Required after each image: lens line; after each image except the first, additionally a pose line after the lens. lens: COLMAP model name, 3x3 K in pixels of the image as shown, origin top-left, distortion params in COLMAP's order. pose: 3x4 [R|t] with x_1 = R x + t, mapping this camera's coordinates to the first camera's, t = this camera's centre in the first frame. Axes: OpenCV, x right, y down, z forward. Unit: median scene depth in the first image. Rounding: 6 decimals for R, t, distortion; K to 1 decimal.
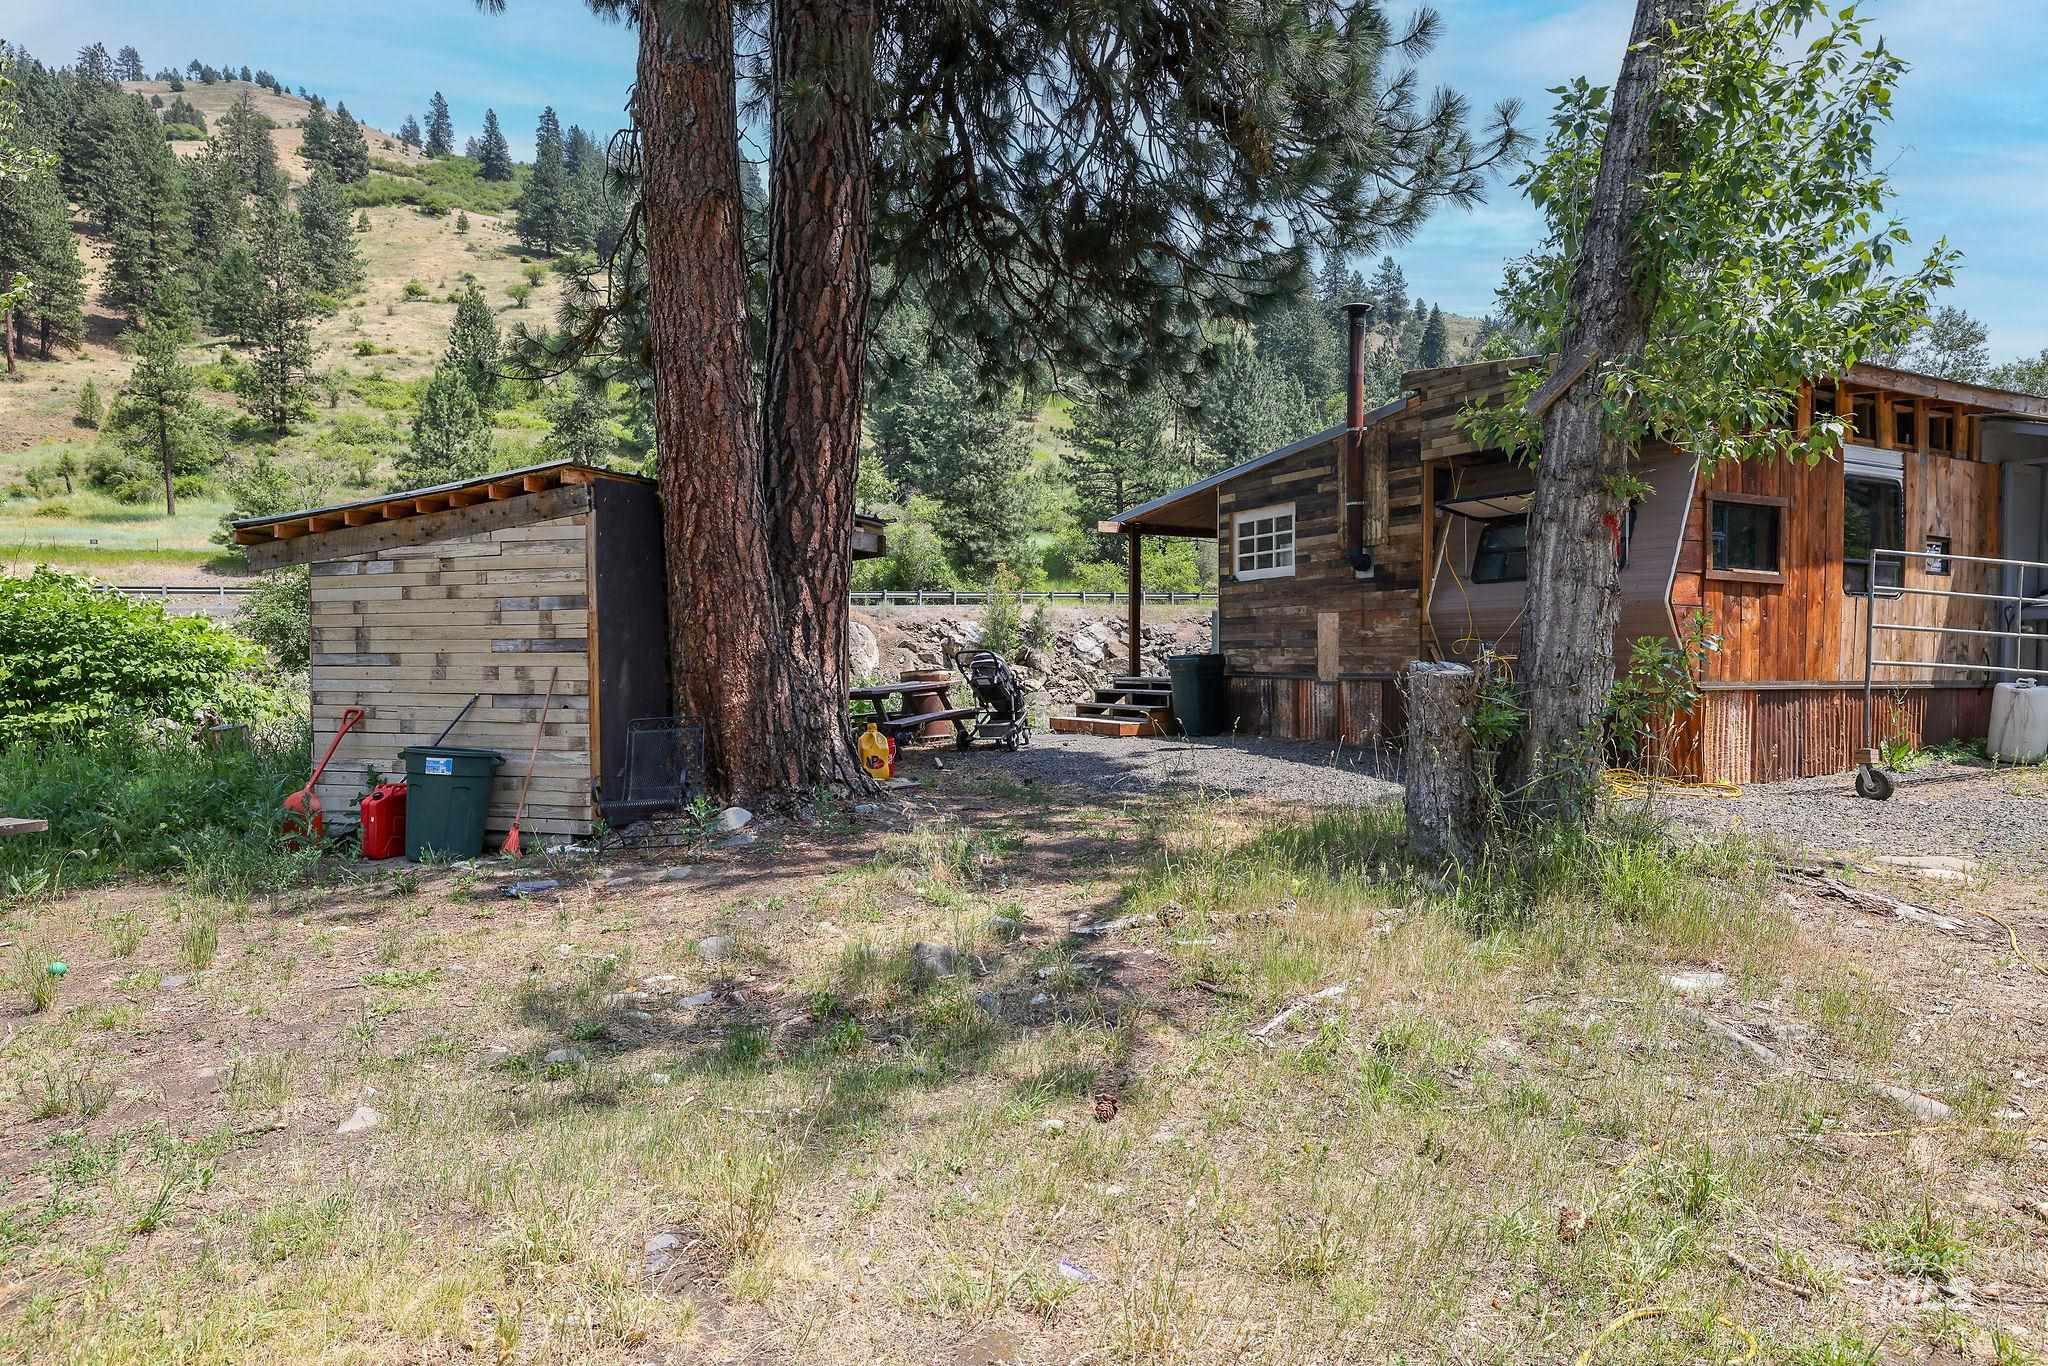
lens RADIAL K [[1205.1, 0, 1027.8], [0, 1205.1, 678.0], [0, 0, 1]] dist [-0.009333, 0.000814]
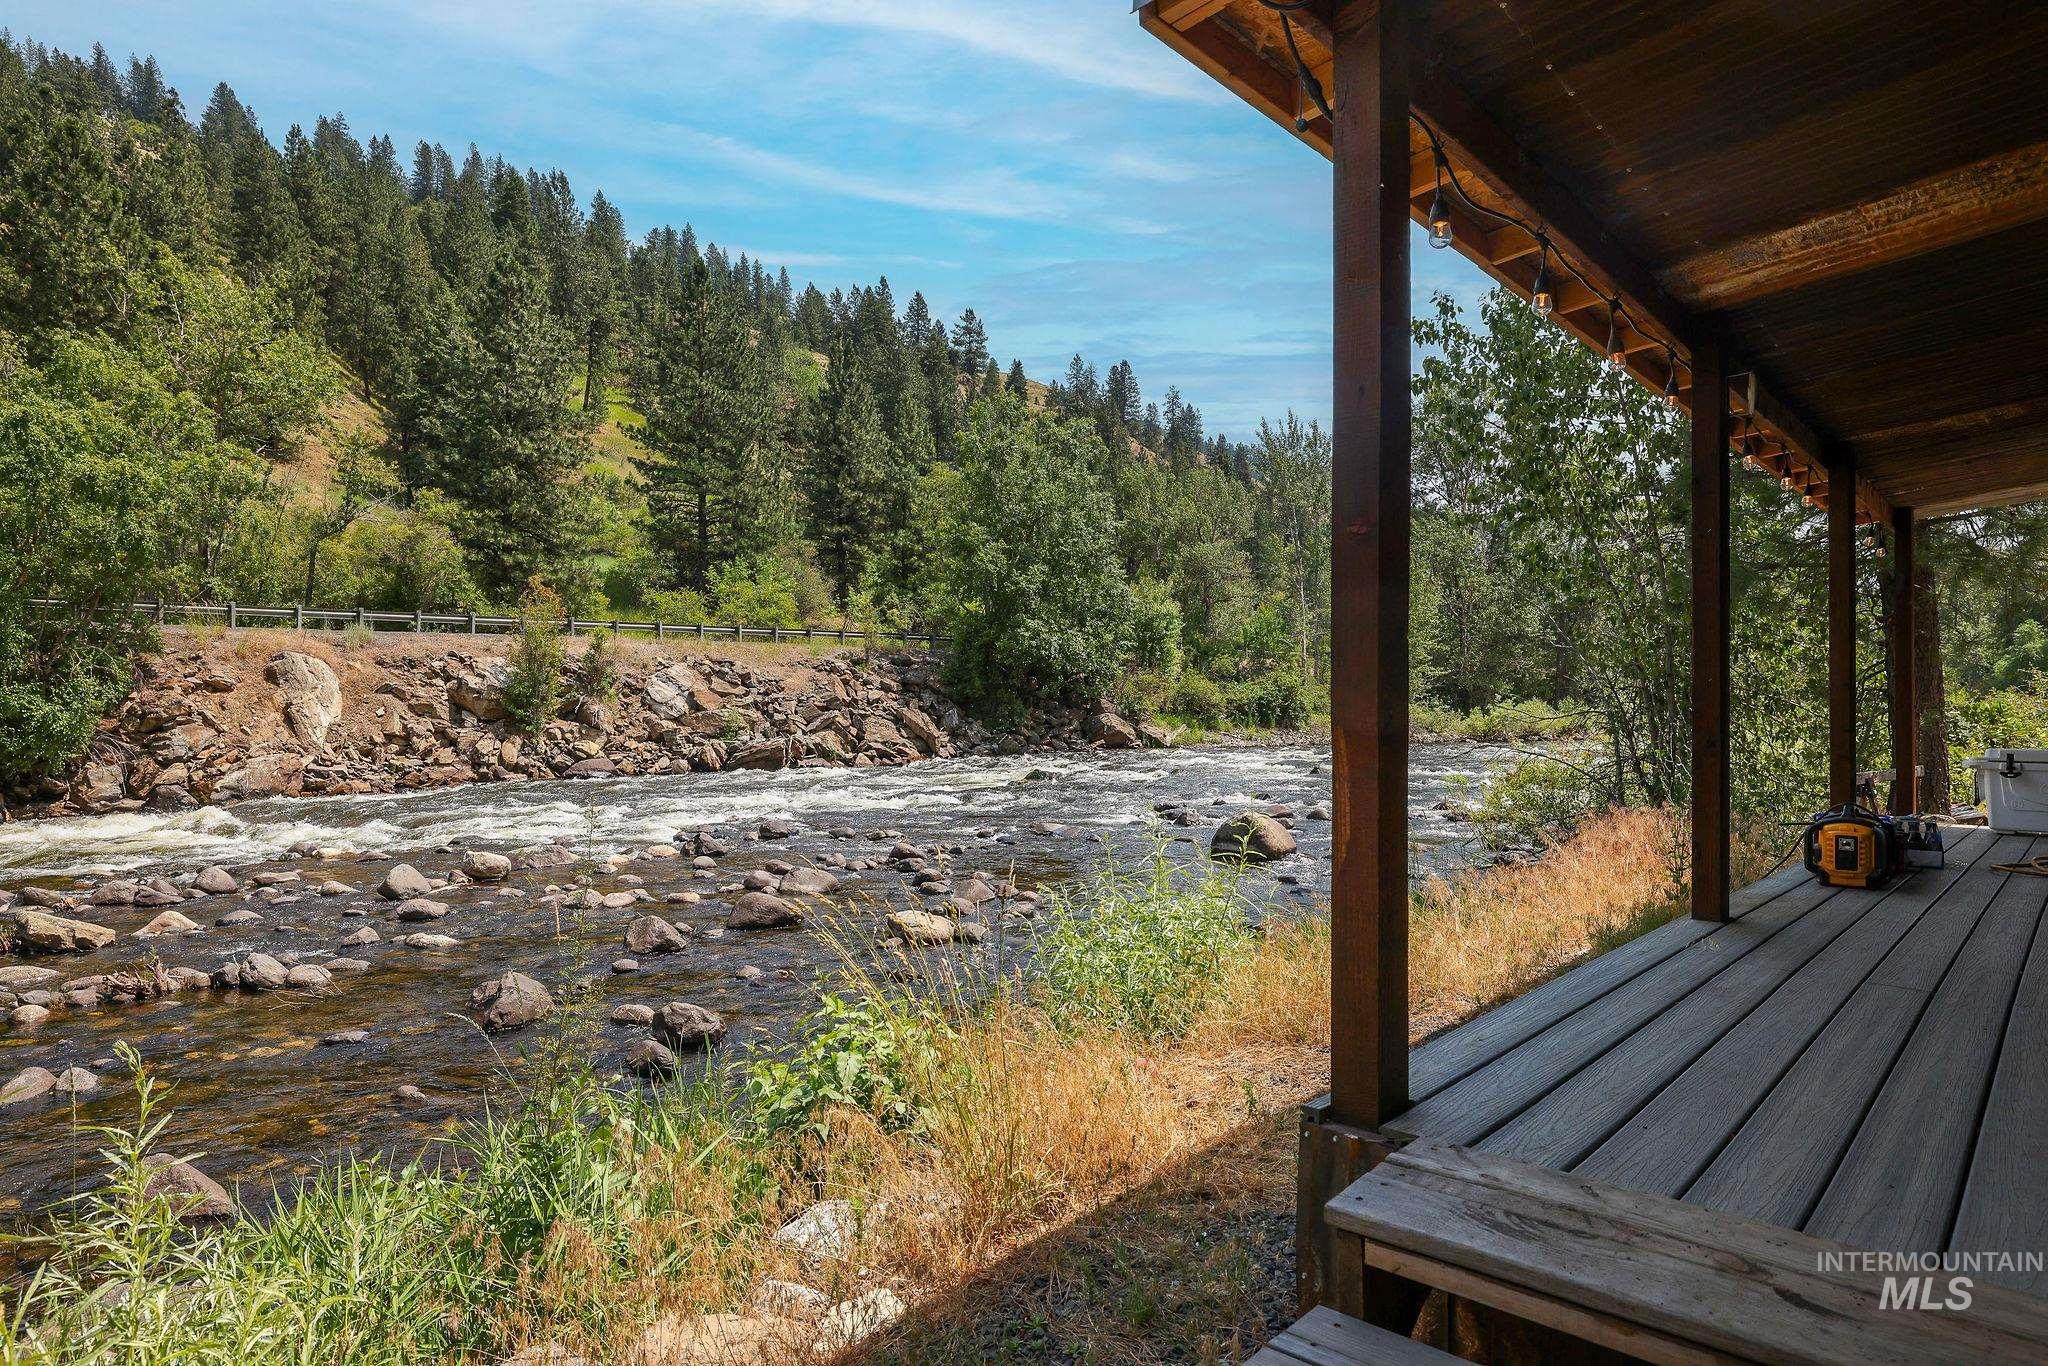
lens RADIAL K [[1205.1, 0, 1027.8], [0, 1205.1, 678.0], [0, 0, 1]] dist [-0.009333, 0.000814]
pose [[0.937944, 0.020166, 0.346200, 0.001327], [-0.007675, 0.999270, -0.037415, -0.008011], [-0.346702, 0.032436, 0.937414, 0.169879]]
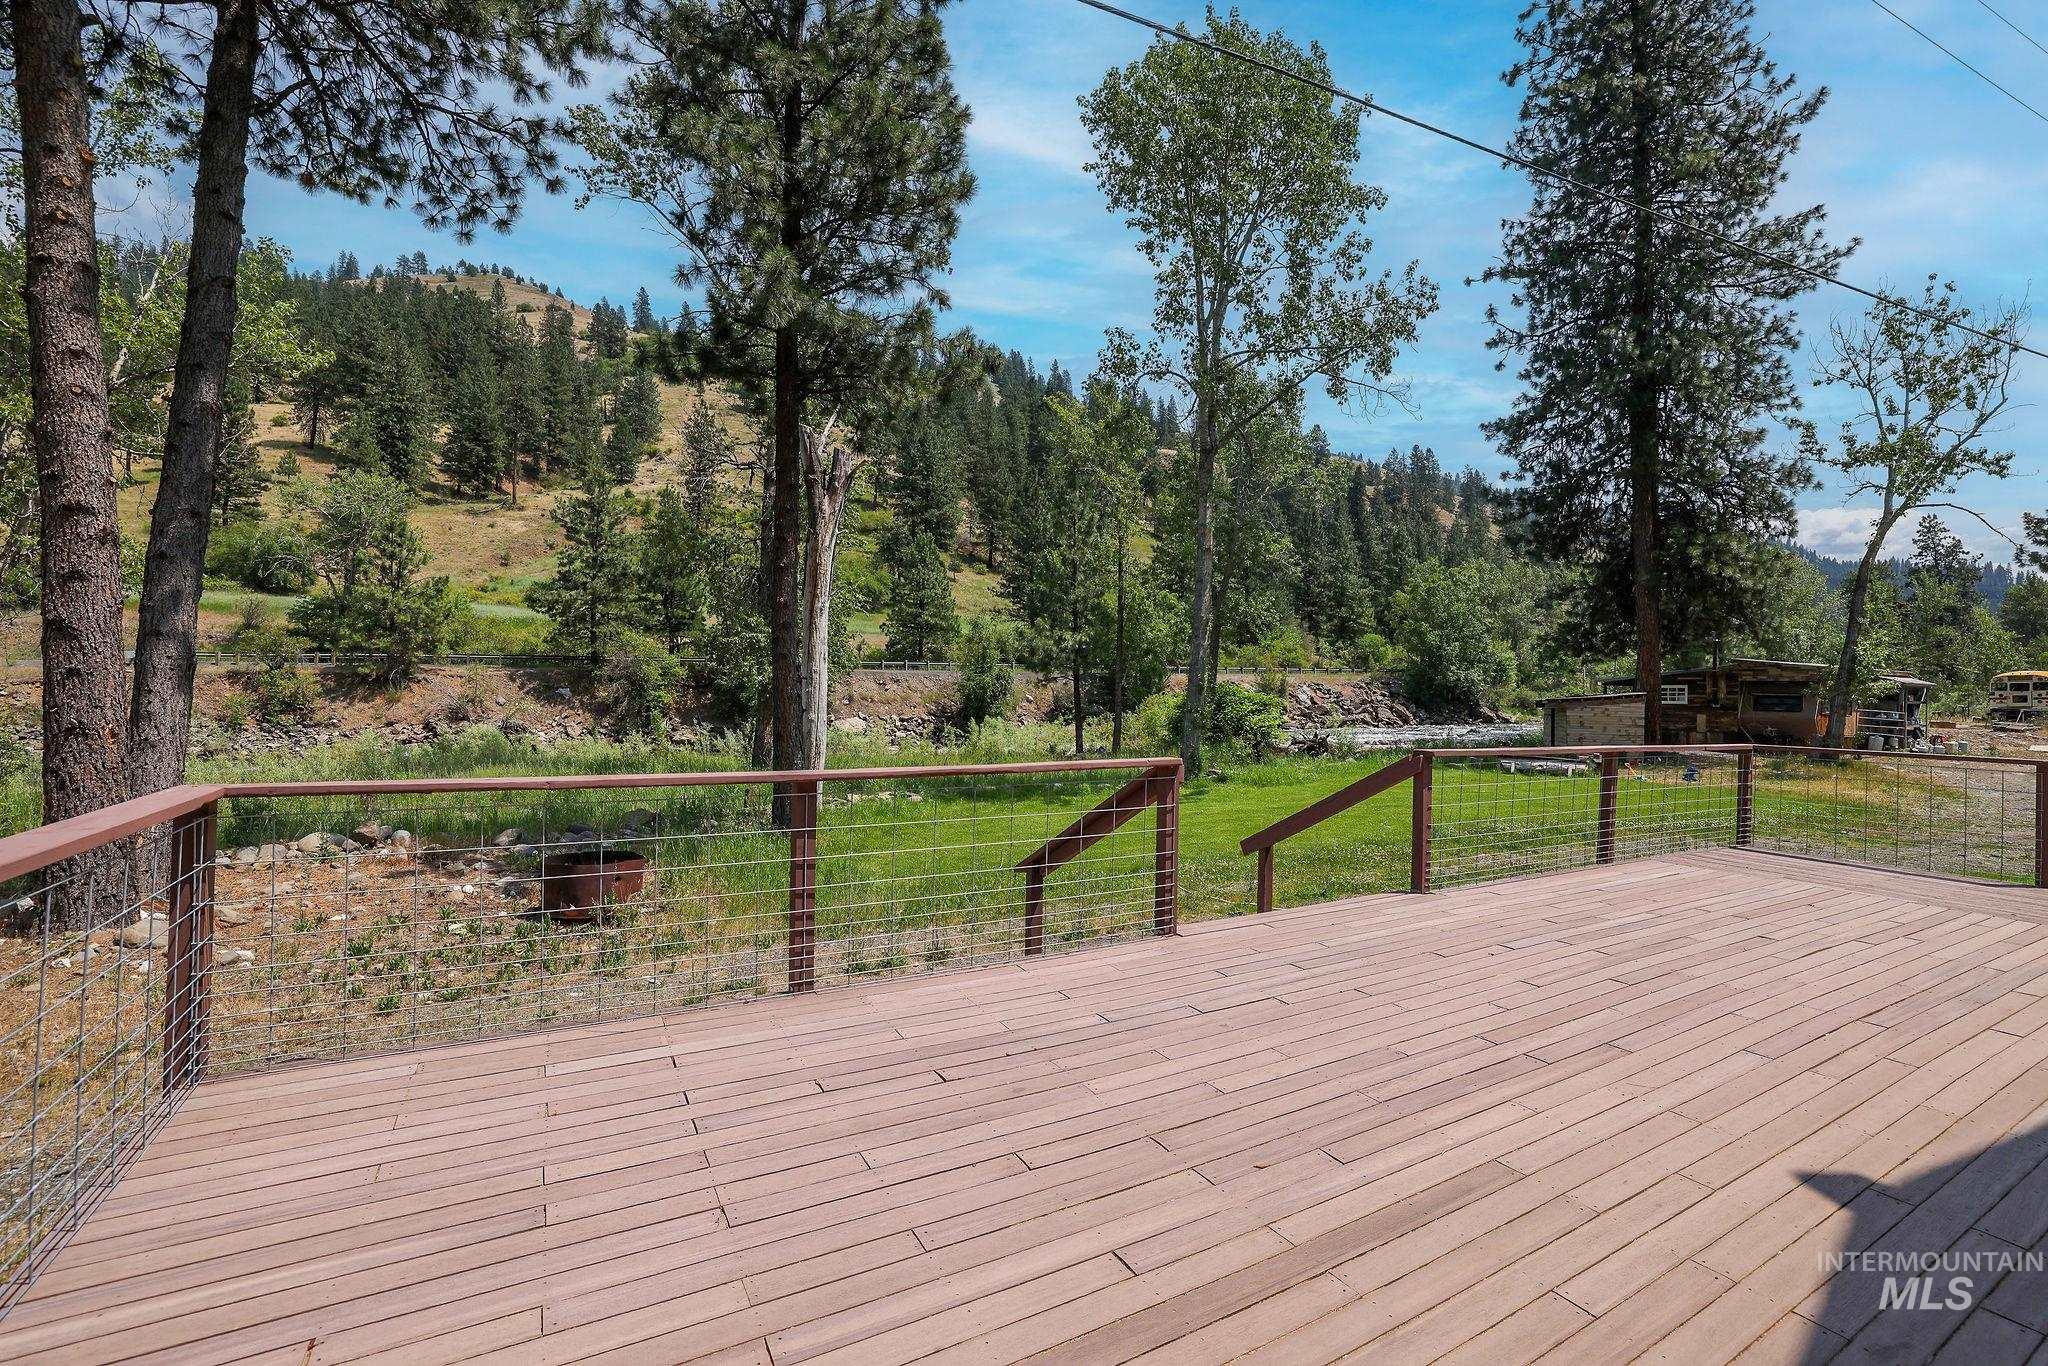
lens RADIAL K [[878.4, 0, 1018.8], [0, 878.4, 681.3], [0, 0, 1]] dist [-0.045594, 0.017551]
pose [[0.999721, 0.022104, 0.008327, -0.304268], [-0.021897, 0.999468, -0.024153, -0.007121], [-0.008856, 0.023964, 0.999674, -0.272280]]
